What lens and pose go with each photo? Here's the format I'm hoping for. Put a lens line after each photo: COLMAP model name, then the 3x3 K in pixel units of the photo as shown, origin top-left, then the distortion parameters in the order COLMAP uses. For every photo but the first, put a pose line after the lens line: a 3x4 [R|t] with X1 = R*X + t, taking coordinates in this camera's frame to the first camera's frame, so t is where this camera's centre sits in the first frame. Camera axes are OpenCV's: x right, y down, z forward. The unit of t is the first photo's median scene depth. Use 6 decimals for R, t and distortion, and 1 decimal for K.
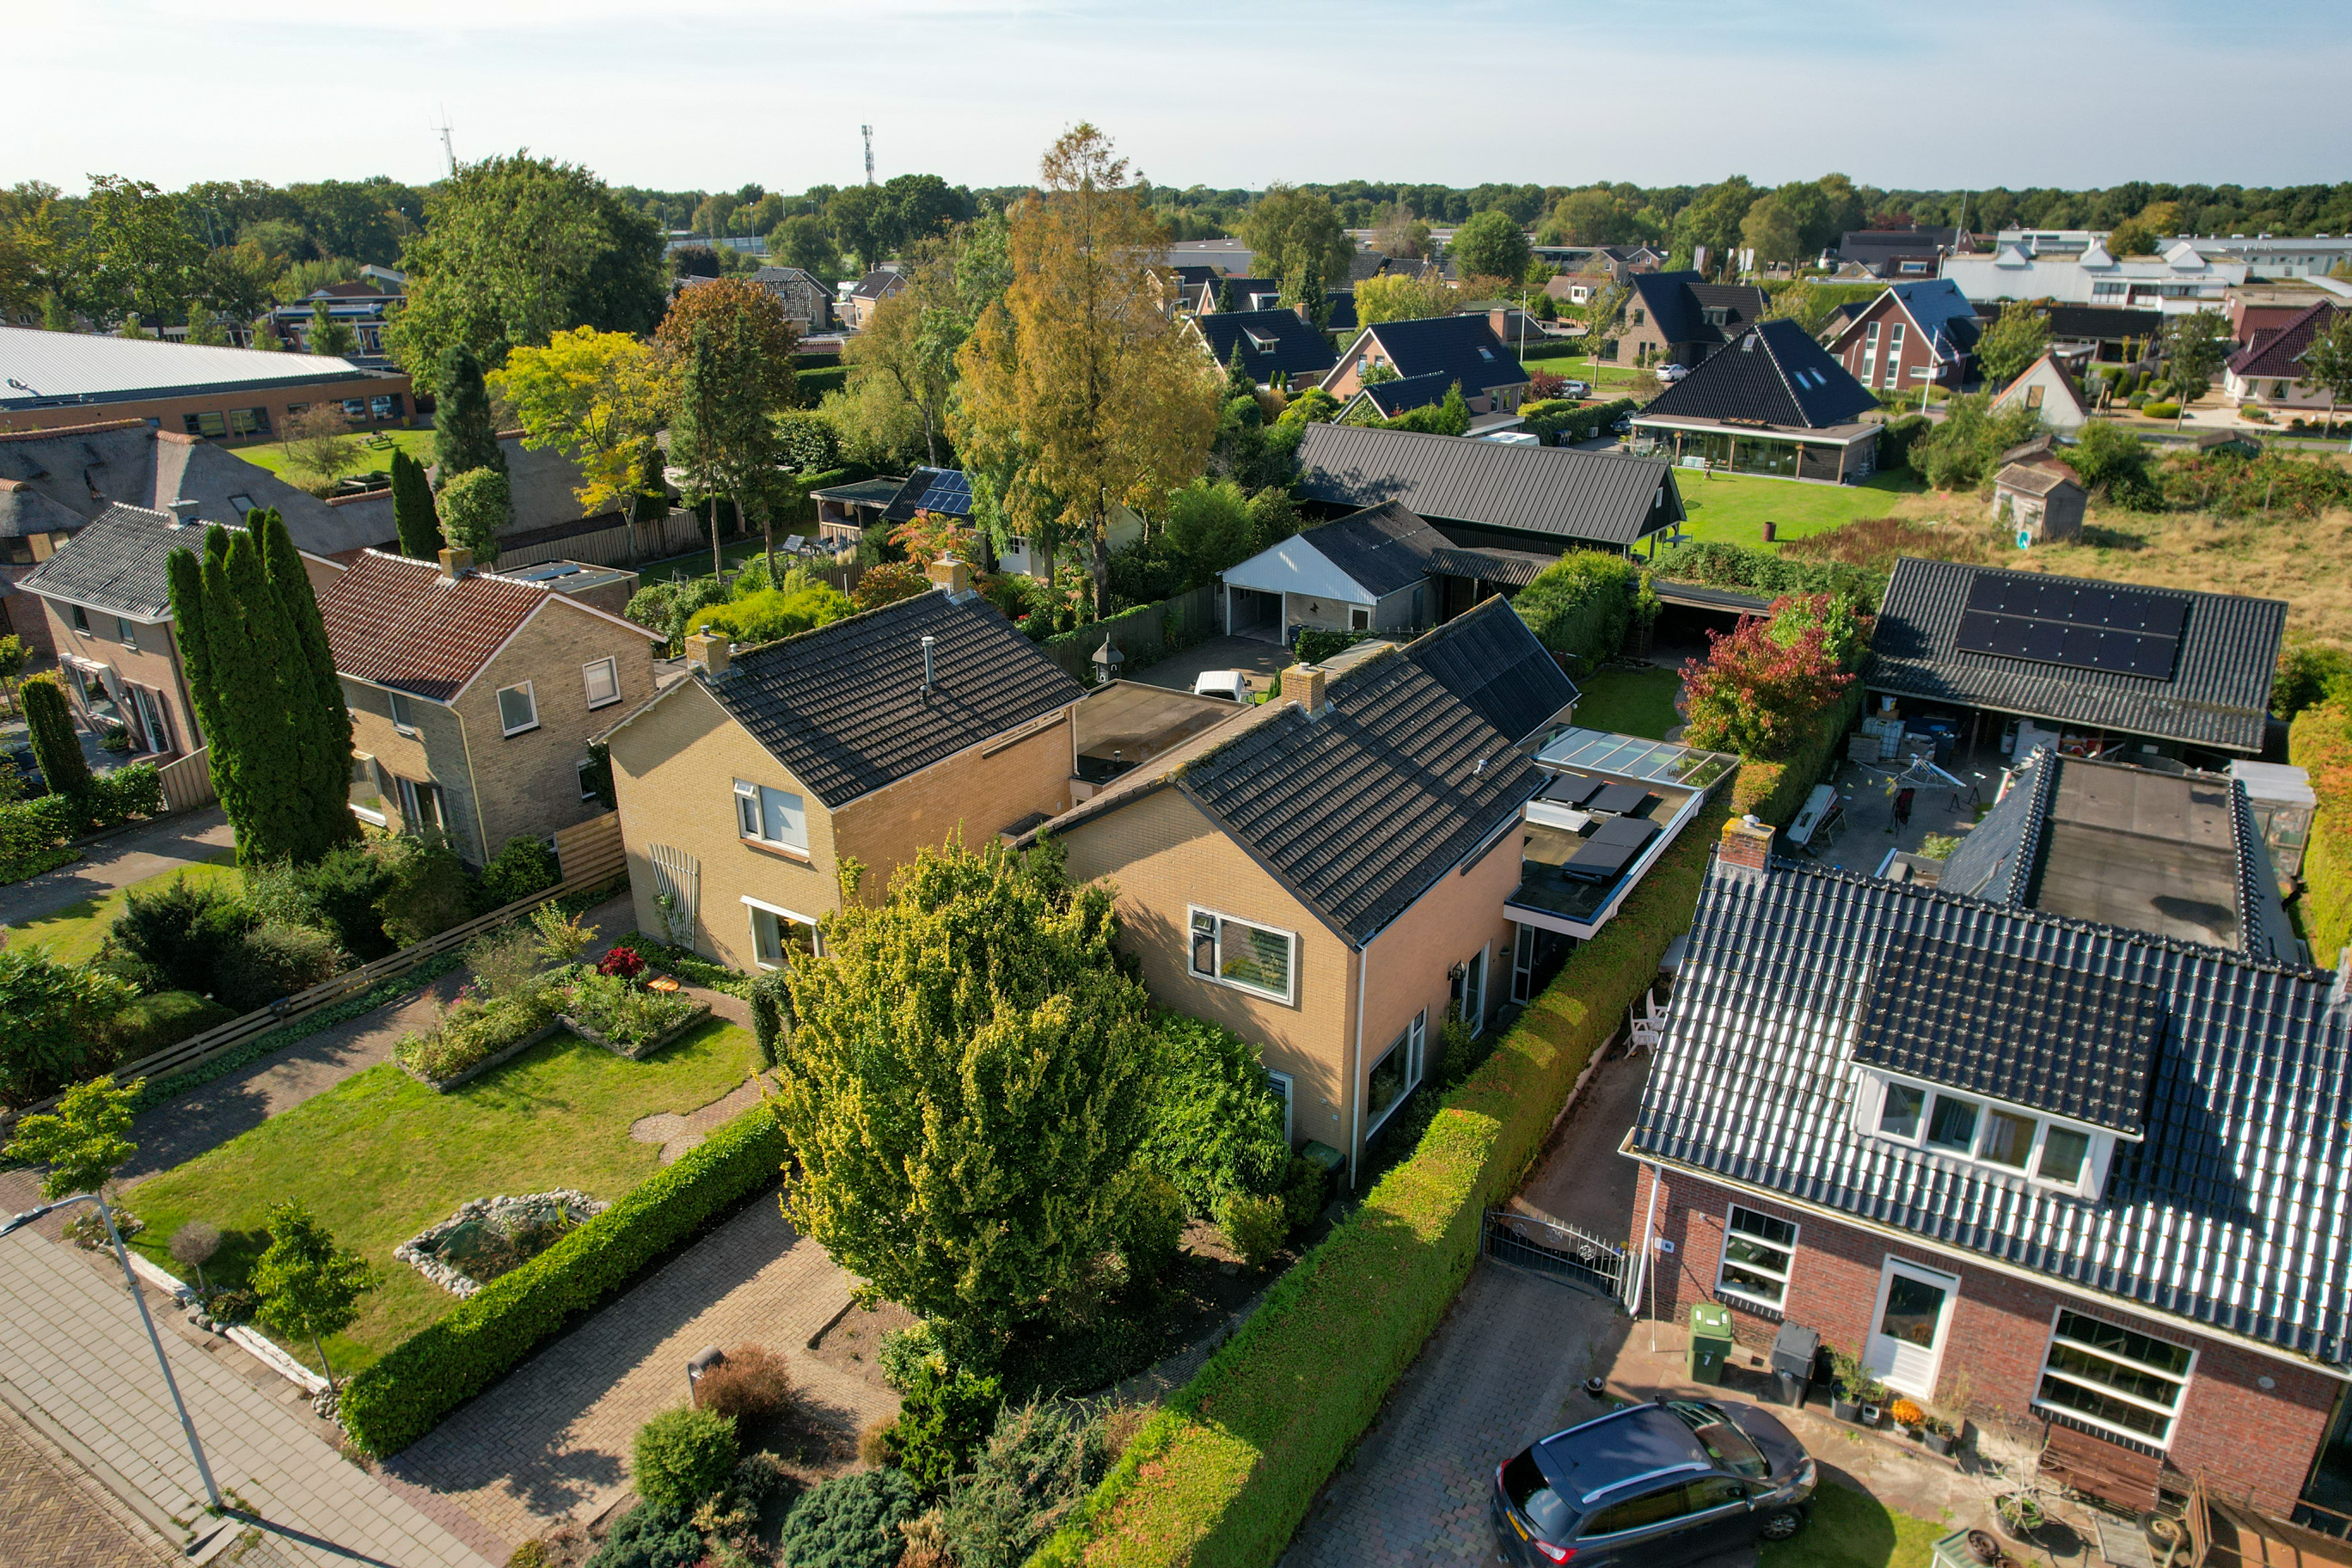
lens RADIAL K [[1488.0, 0, 1177.3], [0, 1488.0, 781.3], [0, 0, 1]] dist [-0.059202, 0.034952]
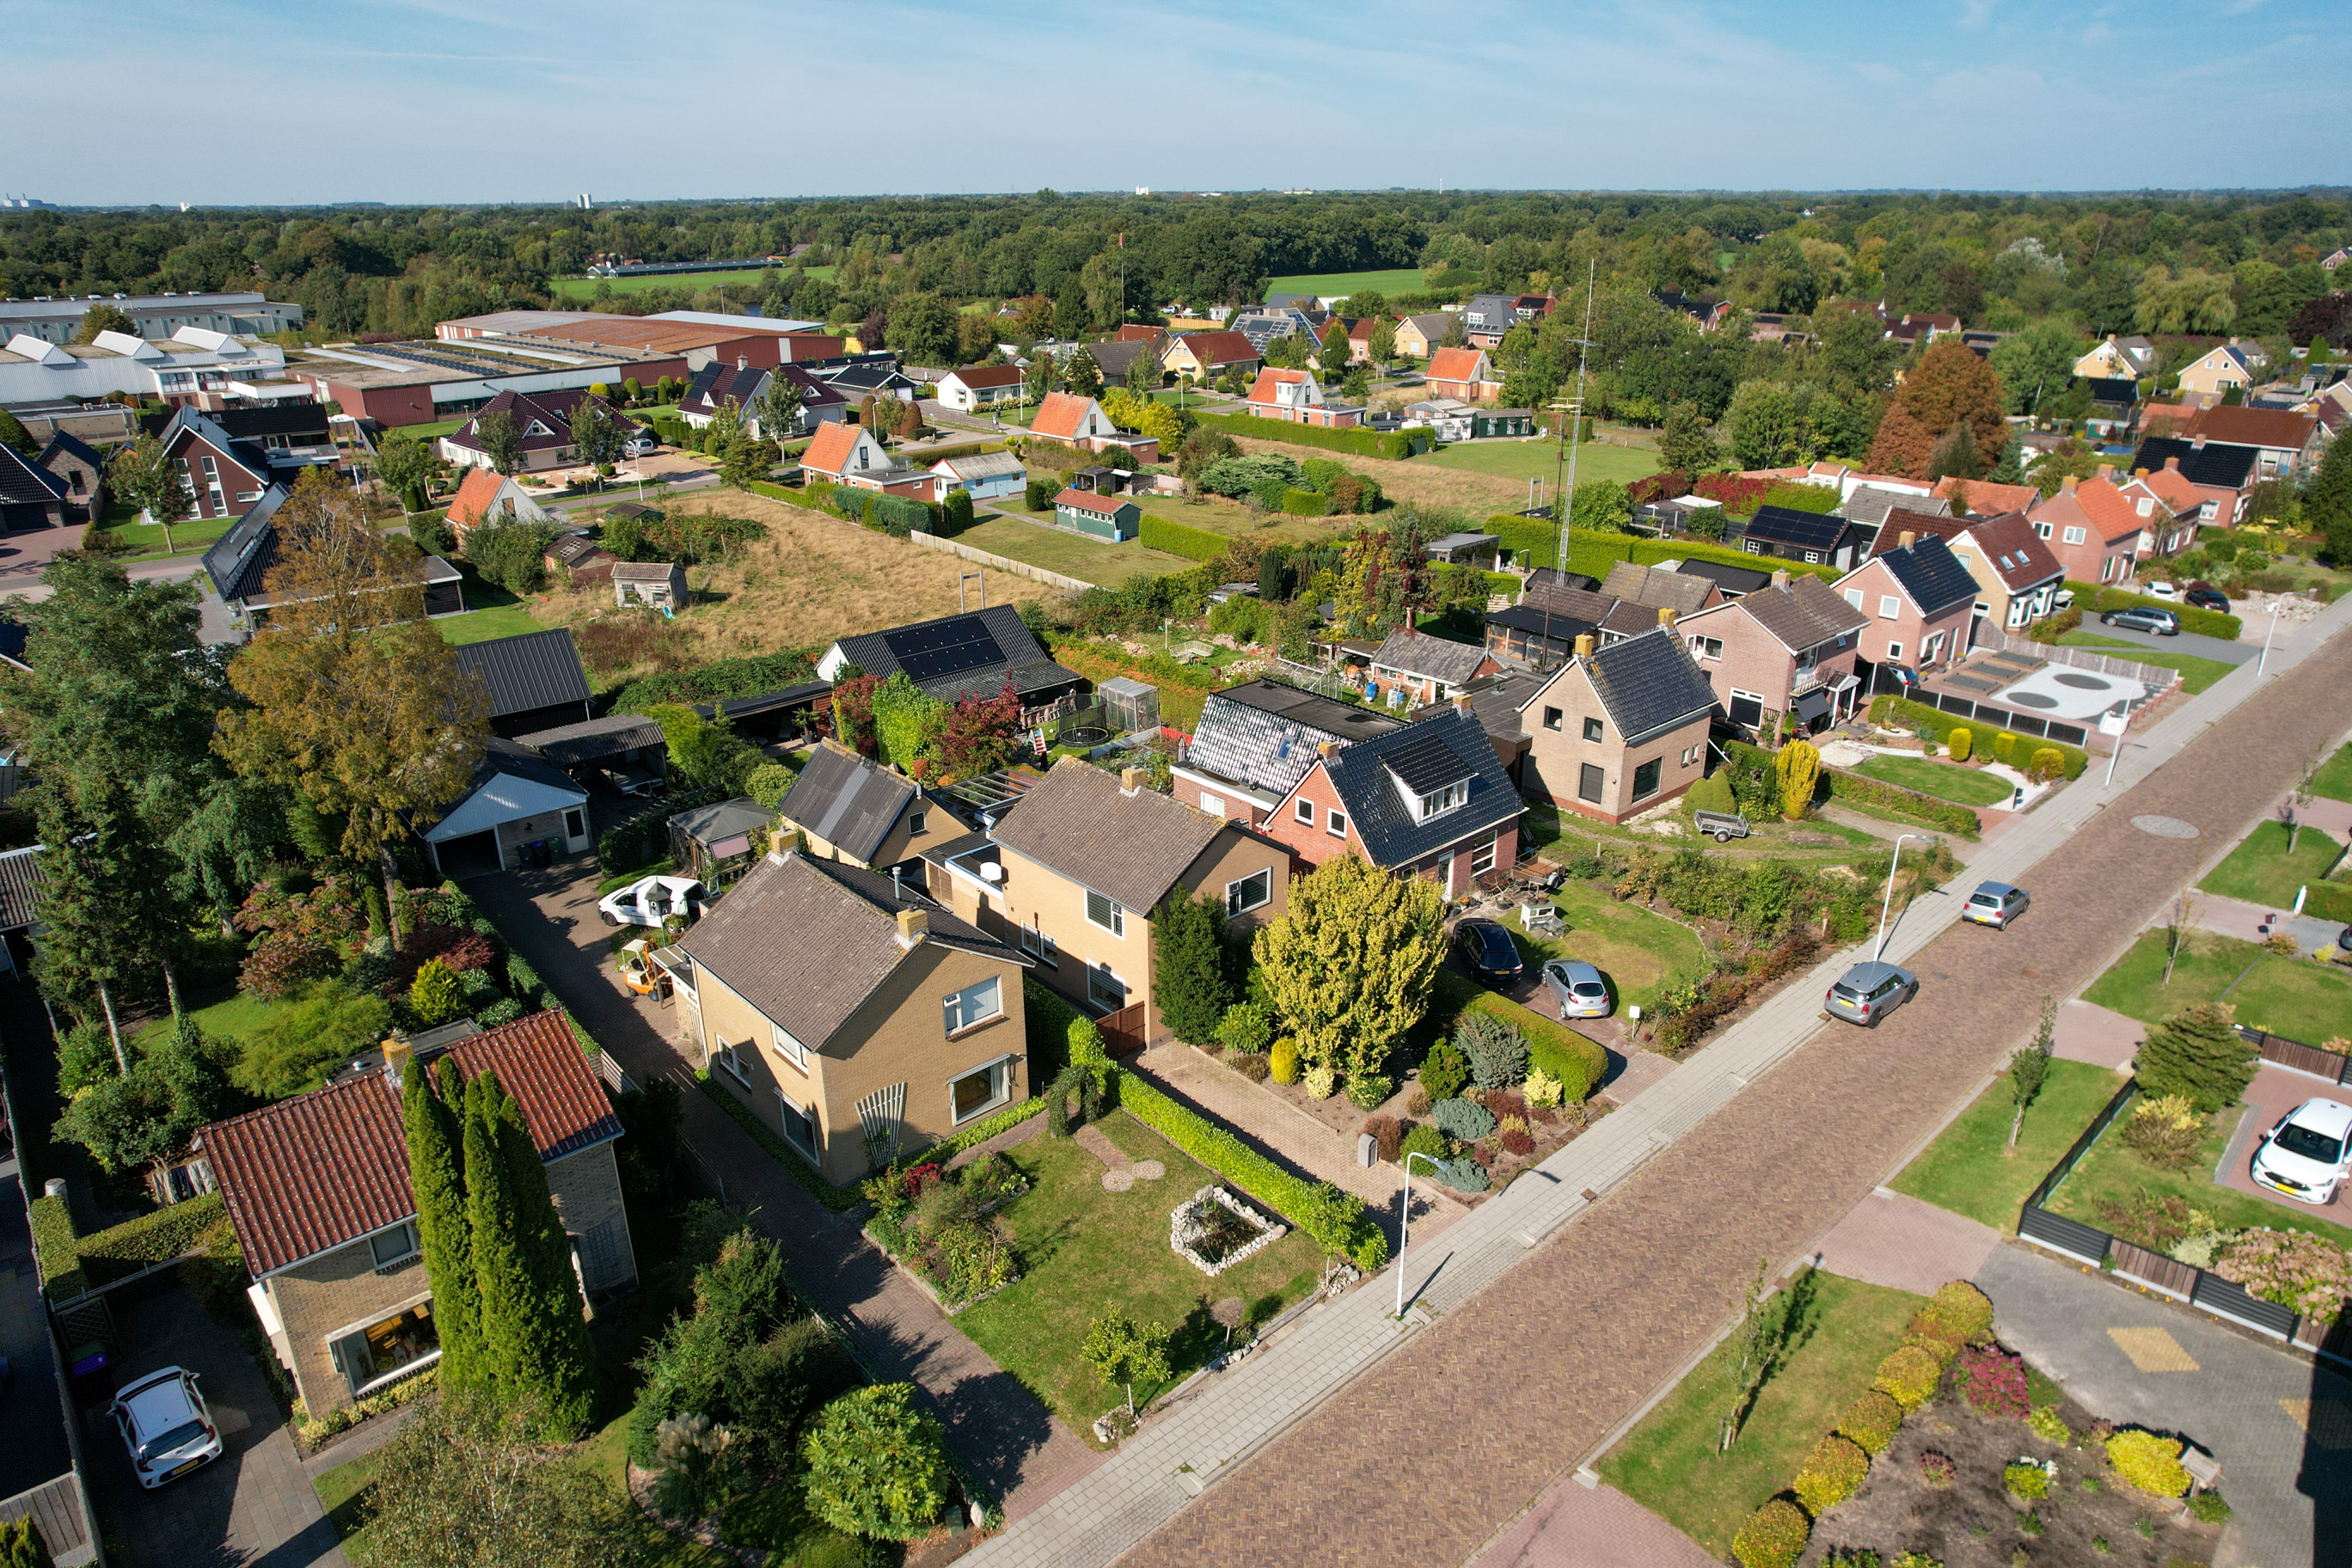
lens RADIAL K [[1488.0, 0, 1163.1], [0, 1488.0, 779.5], [0, 0, 1]] dist [-0.059202, 0.034952]
pose [[0.281813, -0.348151, 0.894076, -1.571292], [0.361066, 0.901826, 0.237361, -0.490687], [-0.888939, 0.255929, 0.379852, 0.264871]]
